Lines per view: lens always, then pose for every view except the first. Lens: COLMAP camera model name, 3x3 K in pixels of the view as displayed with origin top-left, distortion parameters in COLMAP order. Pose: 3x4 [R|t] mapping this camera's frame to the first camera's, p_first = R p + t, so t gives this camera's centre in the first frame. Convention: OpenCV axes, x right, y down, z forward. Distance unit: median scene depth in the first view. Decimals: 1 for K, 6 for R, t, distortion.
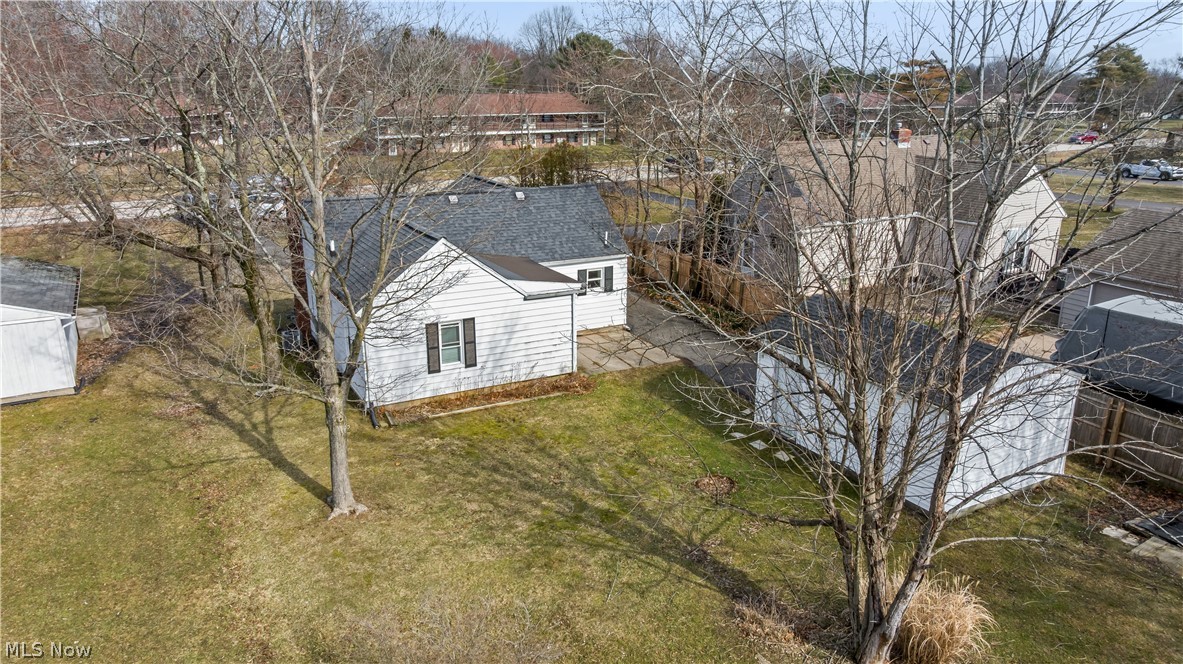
lens RADIAL K [[841.2, 0, 591.5], [0, 841.2, 332.9], [0, 0, 1]] dist [-0.027586, 0.007270]
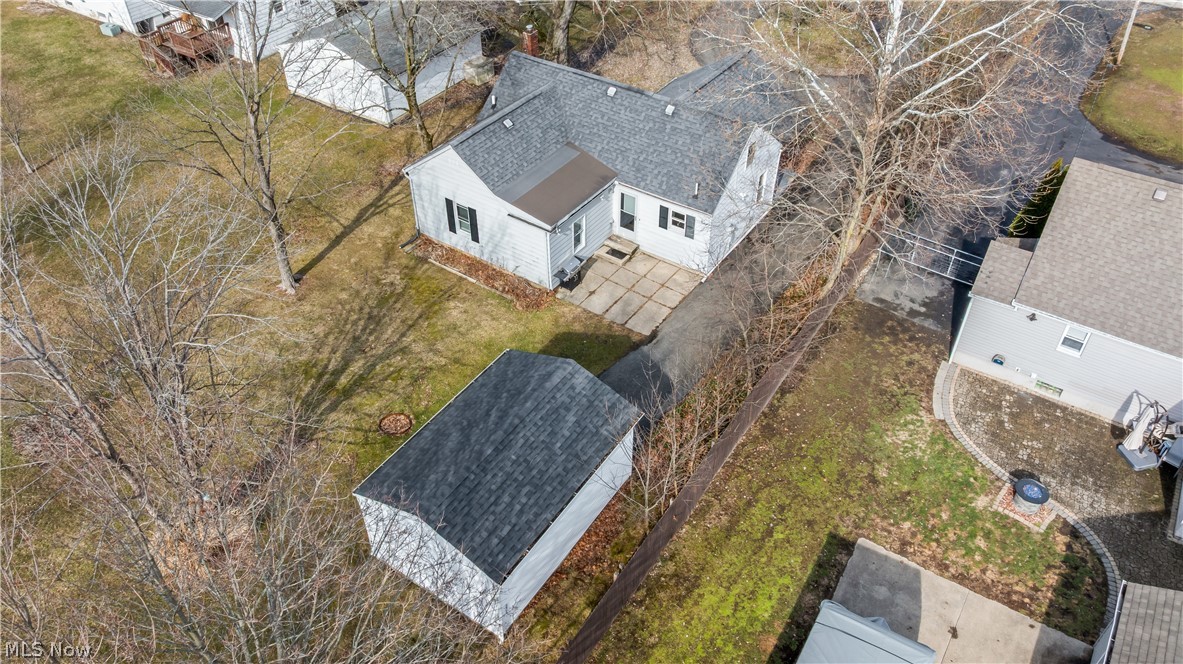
lens RADIAL K [[841.2, 0, 591.4], [0, 841.2, 331.4], [0, 0, 1]] dist [-0.027586, 0.007270]
pose [[0.459892, 0.590187, -0.663459, 0.882046], [-0.254535, 0.803424, 0.538258, -0.593451], [0.850712, -0.078667, 0.519712, 0.480661]]
